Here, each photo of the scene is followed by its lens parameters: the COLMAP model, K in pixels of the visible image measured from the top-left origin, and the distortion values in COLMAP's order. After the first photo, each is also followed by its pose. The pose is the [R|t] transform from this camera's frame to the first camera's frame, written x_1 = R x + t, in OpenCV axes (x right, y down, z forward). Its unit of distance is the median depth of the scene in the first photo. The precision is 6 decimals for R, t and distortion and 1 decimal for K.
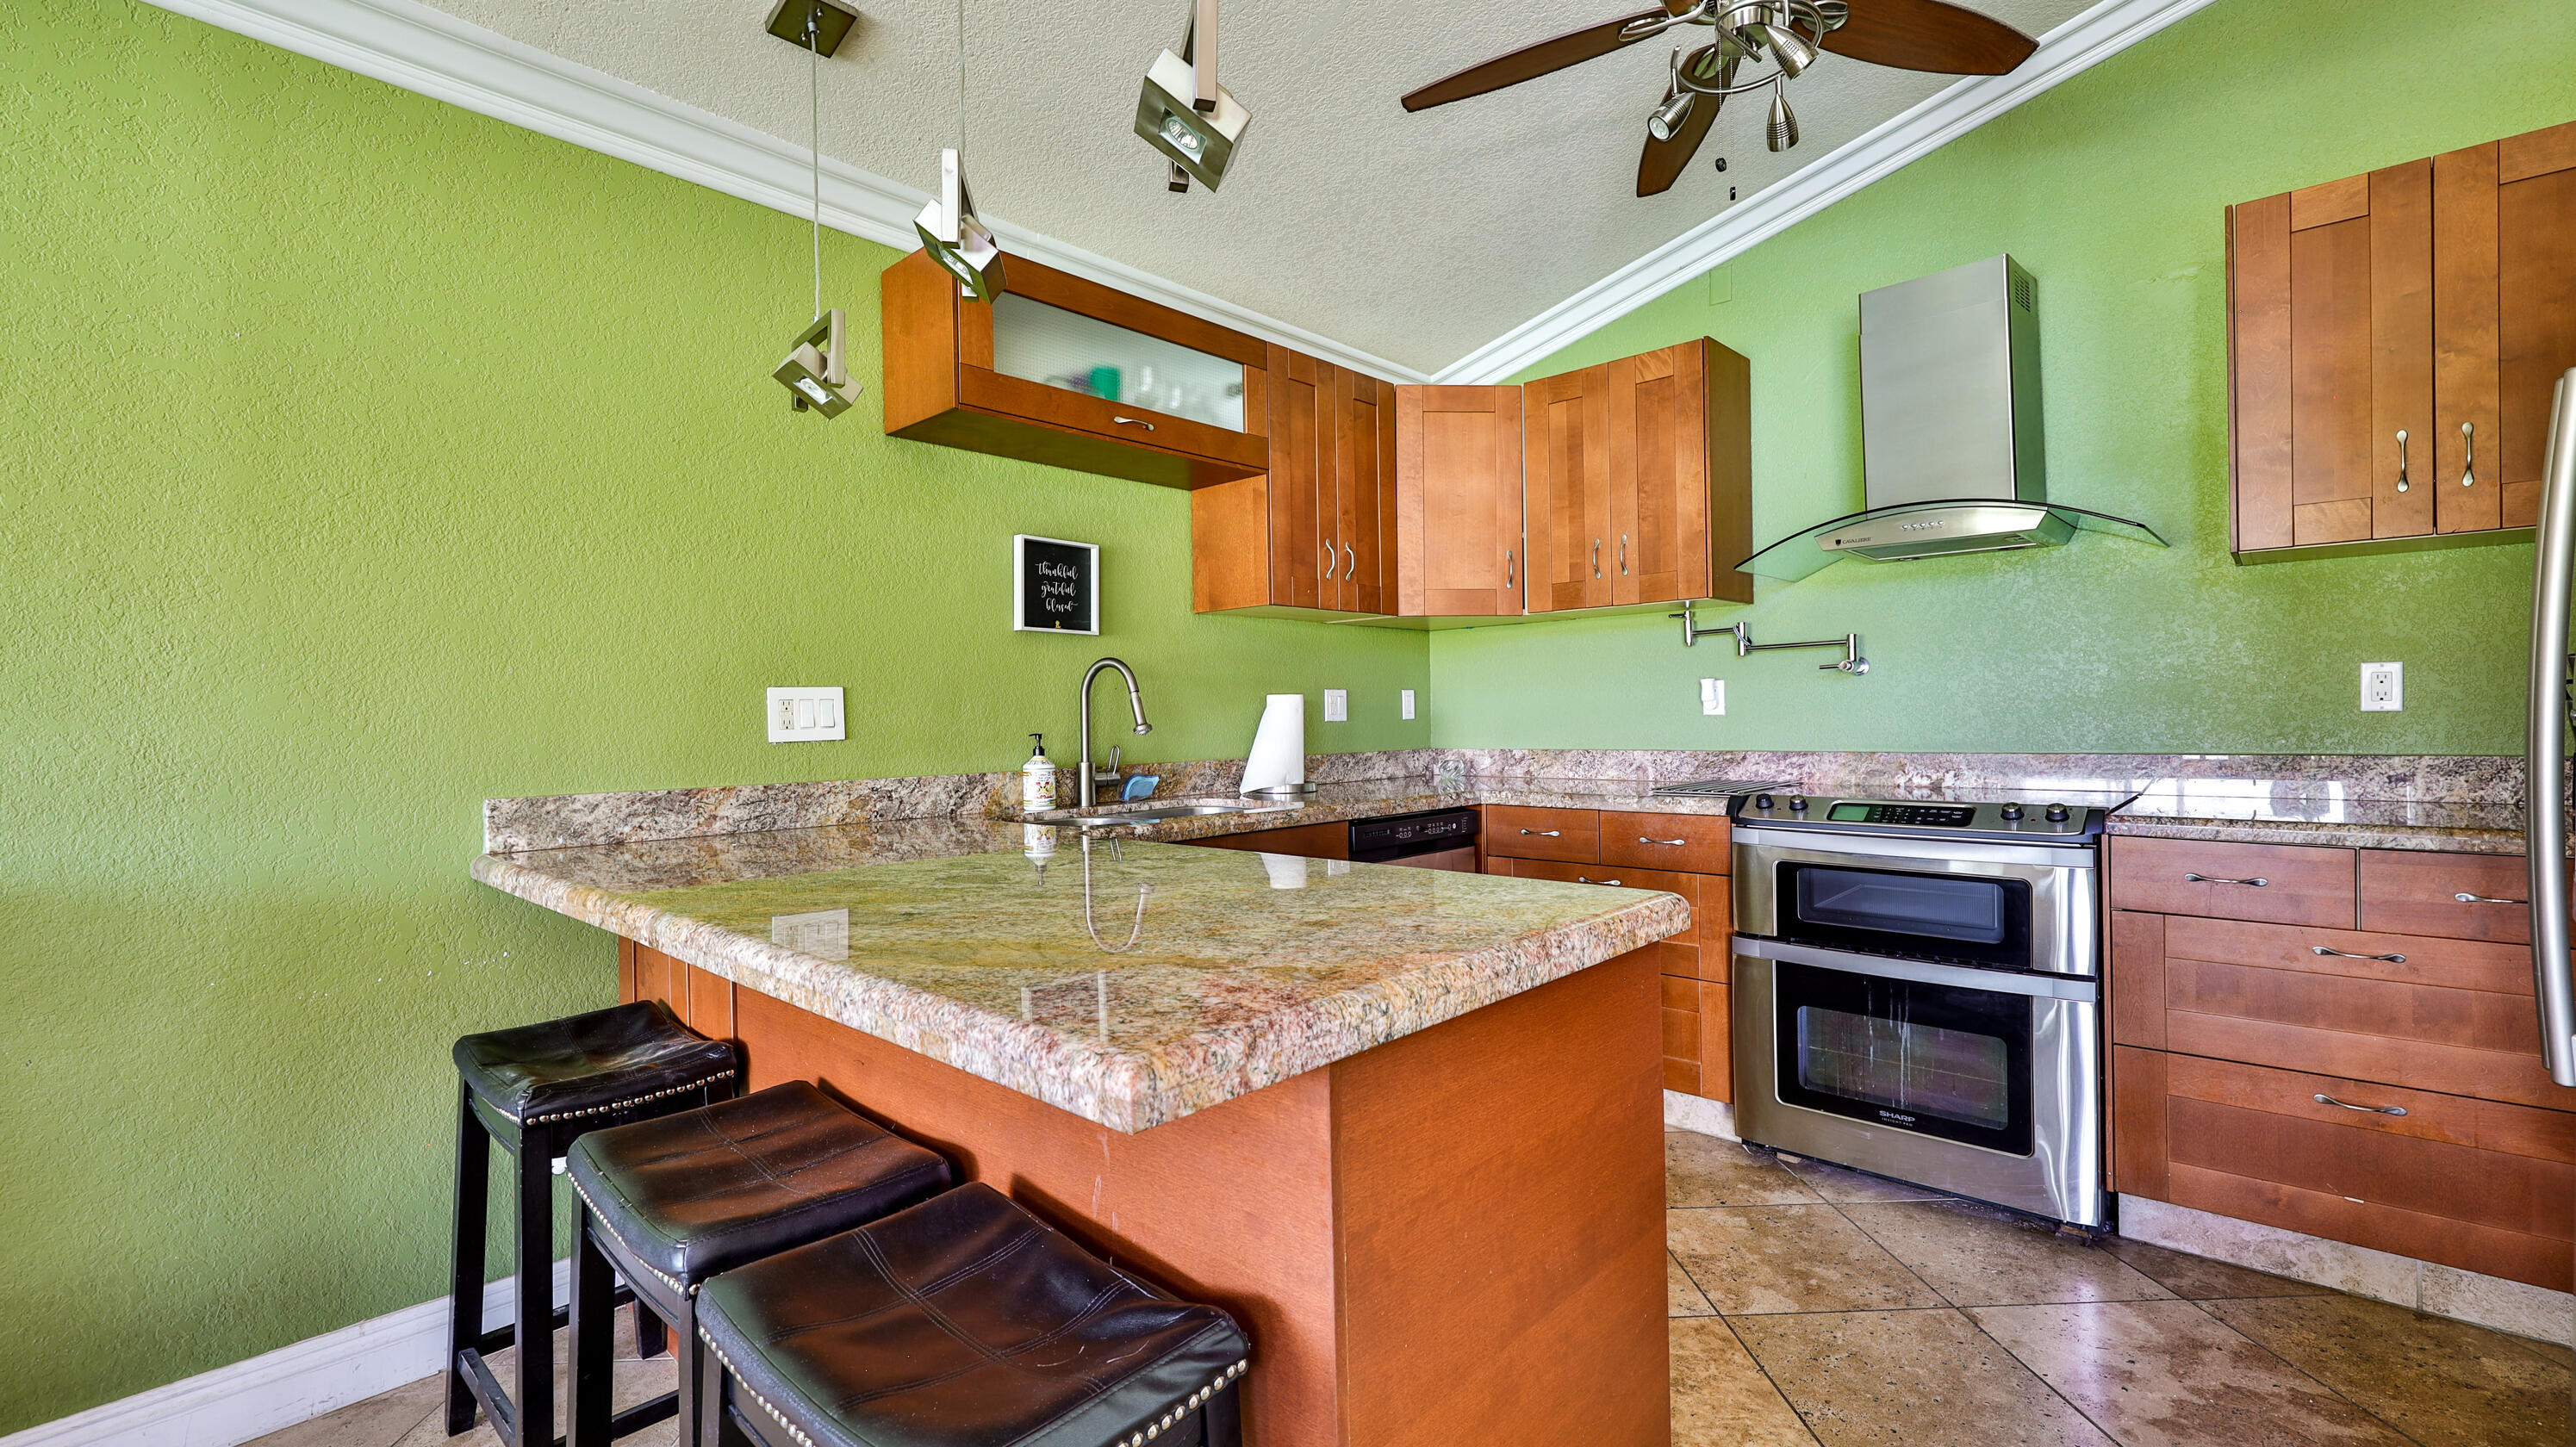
lens RADIAL K [[1093.2, 0, 1293.5], [0, 1093.2, 724.6], [0, 0, 1]] dist [0.000786, 0.000096]
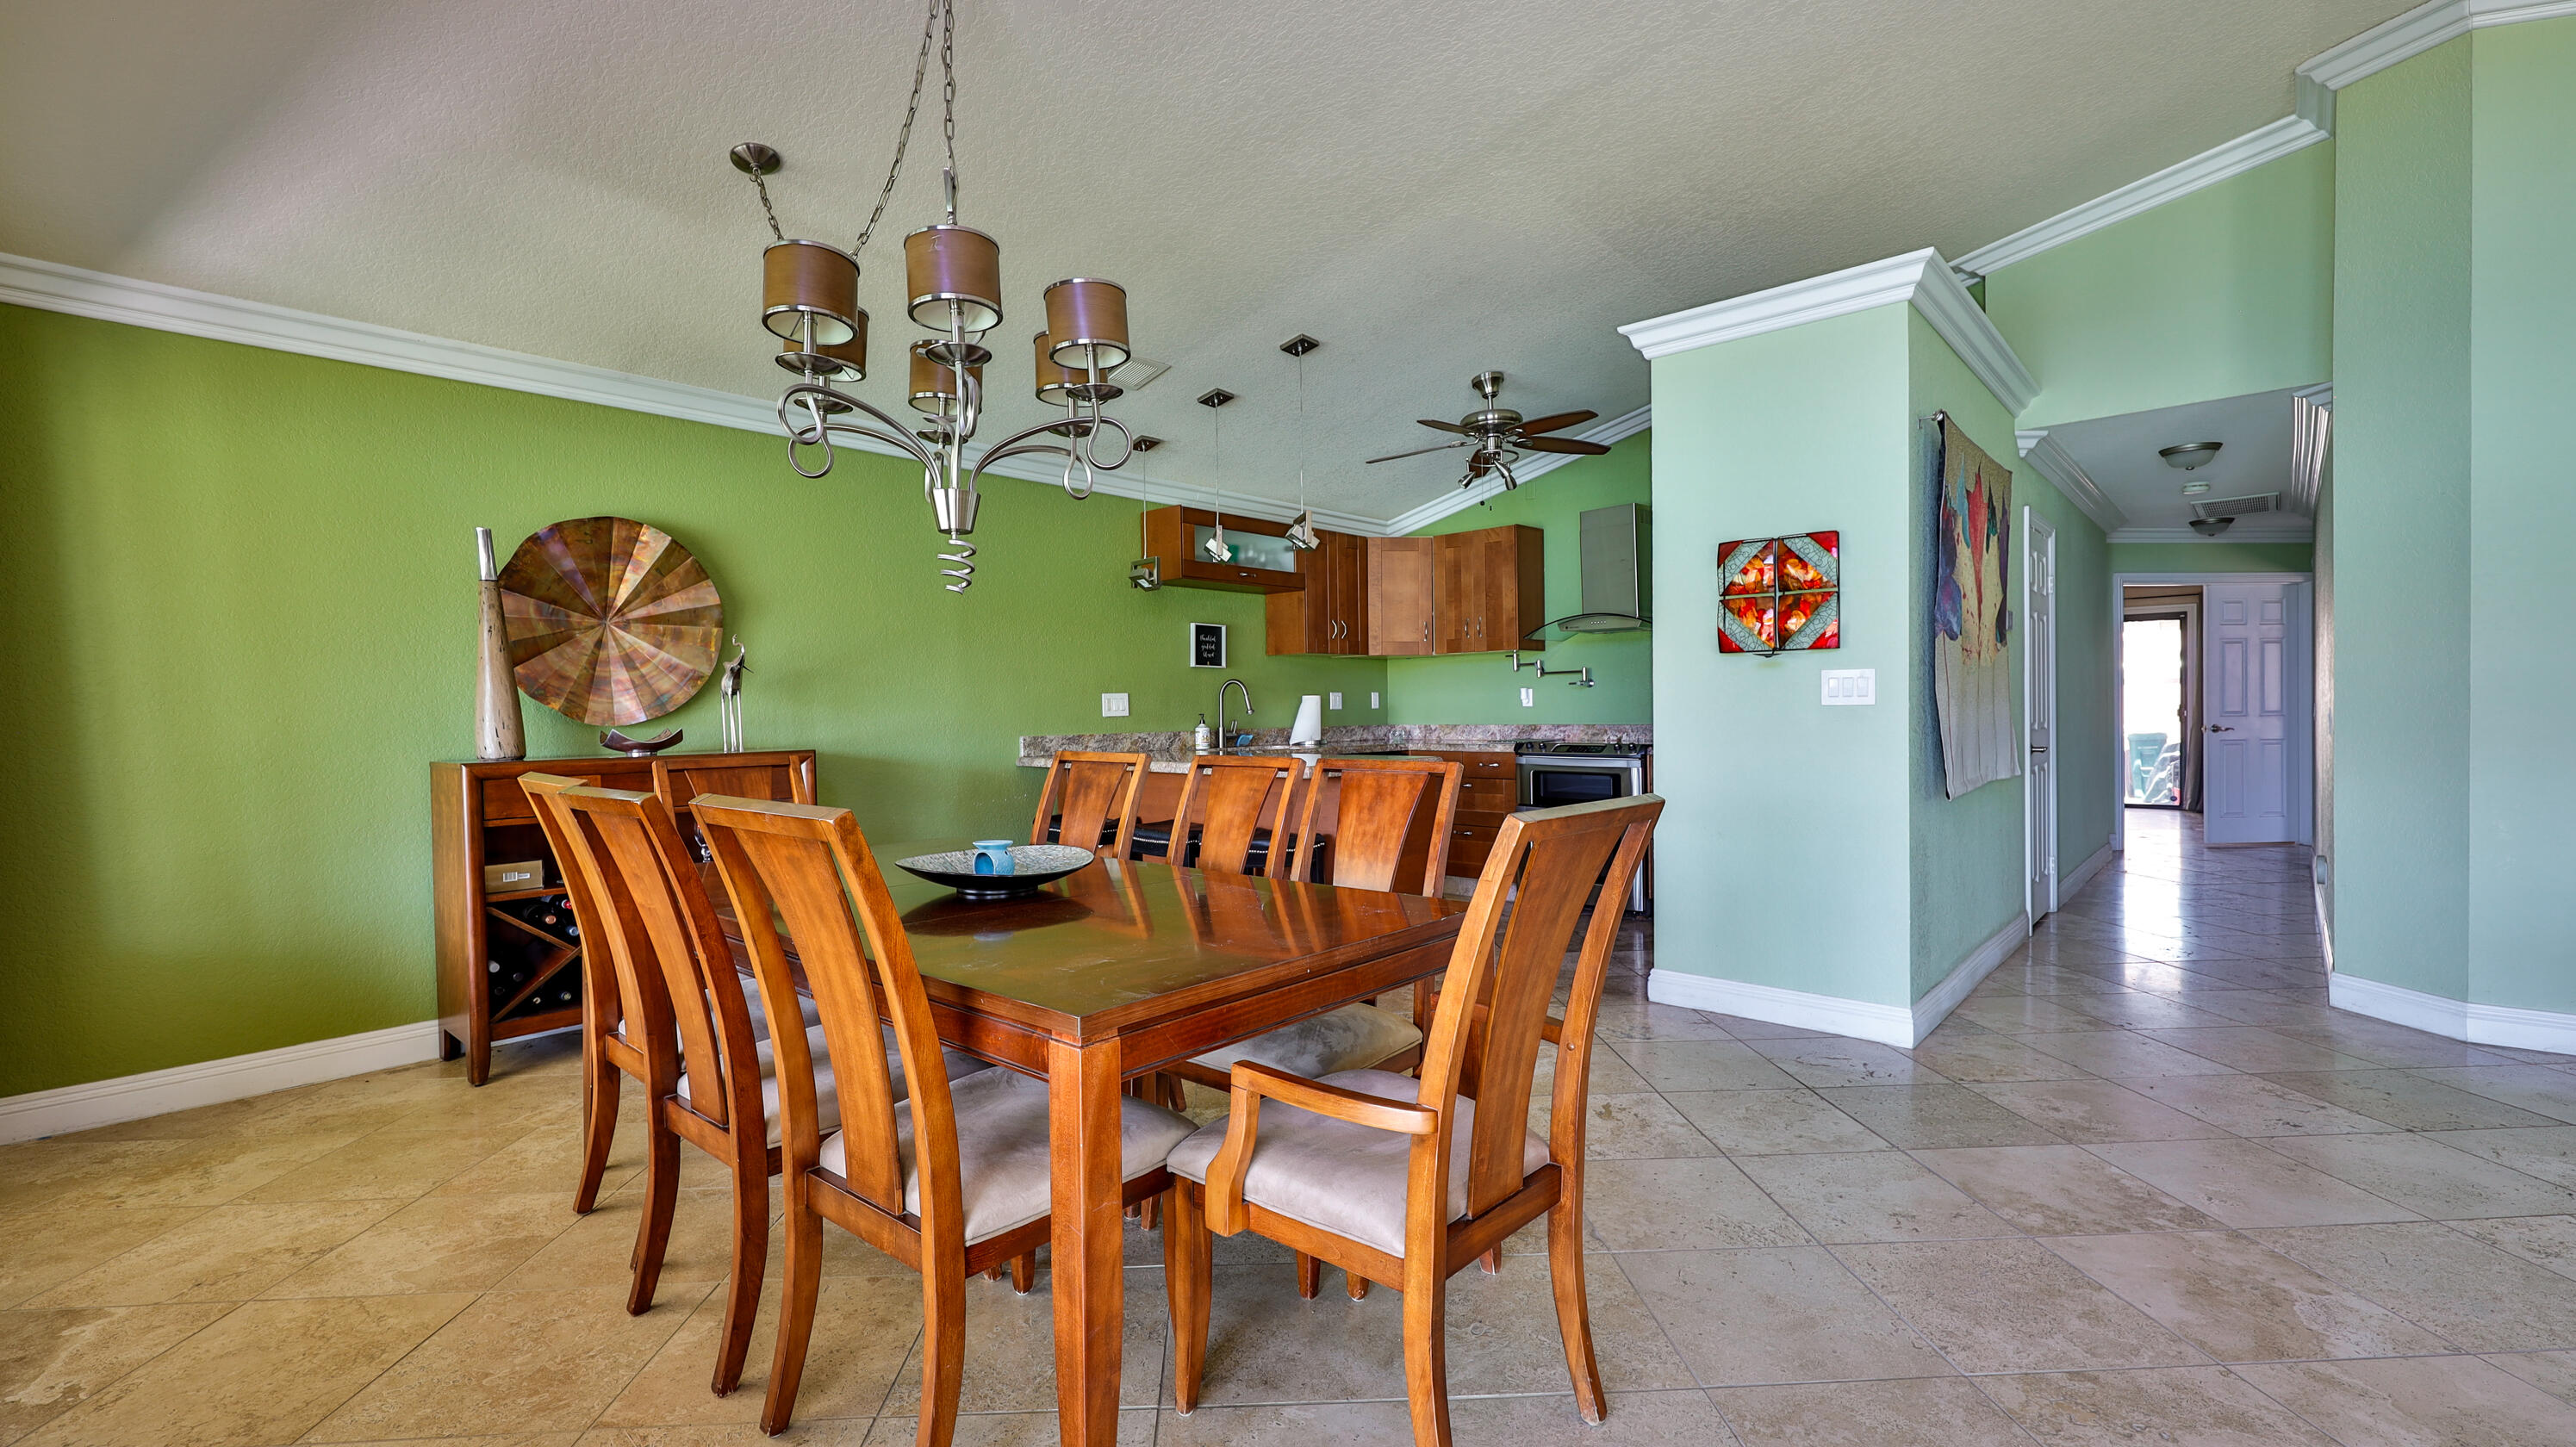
lens RADIAL K [[1093.2, 0, 1293.5], [0, 1093.2, 724.6], [0, 0, 1]] dist [0.000786, 0.000096]
pose [[0.999890, 0.001935, 0.014684, -0.080844], [-0.002045, 0.999970, 0.007522, 0.011955], [-0.014669, -0.007551, 0.999864, -1.151058]]
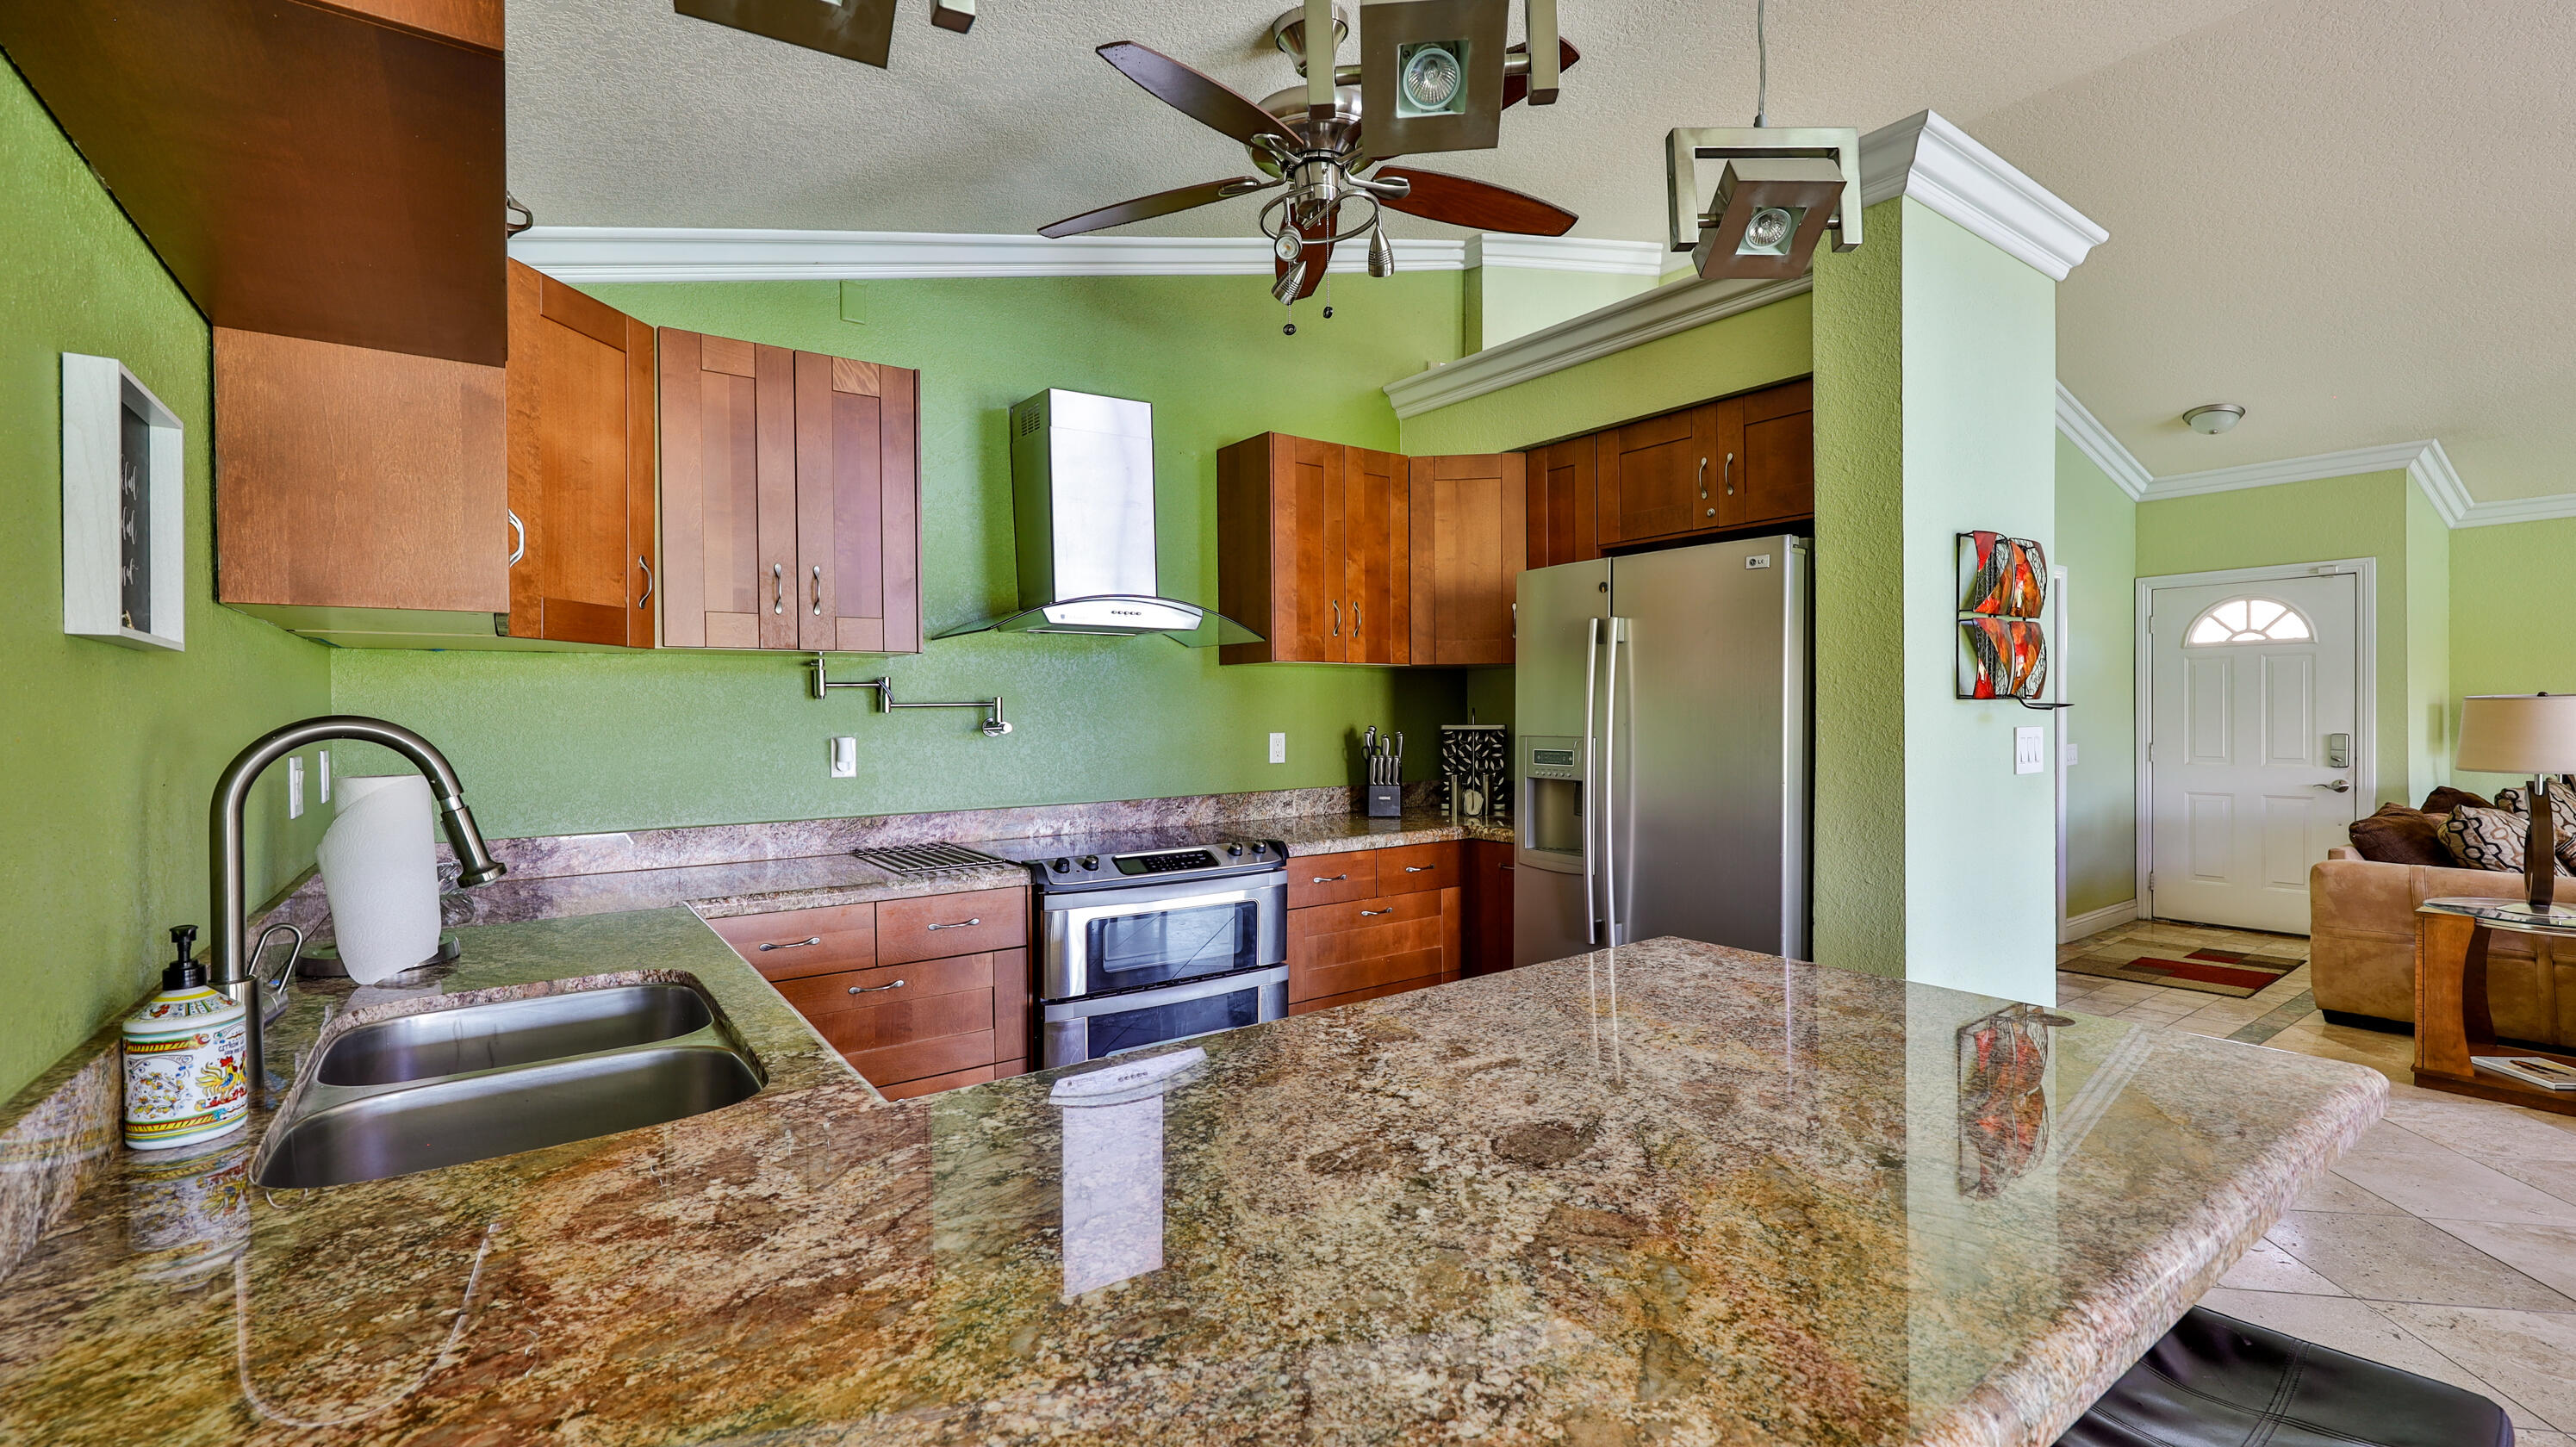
lens RADIAL K [[1093.2, 0, 1293.5], [0, 1093.2, 724.6], [0, 0, 1]] dist [0.000786, 0.000096]
pose [[0.194145, 0.005962, 0.980955, -0.497592], [0.012833, 0.999881, -0.008616, -0.045960], [-0.980889, 0.014262, 0.194046, 0.548603]]
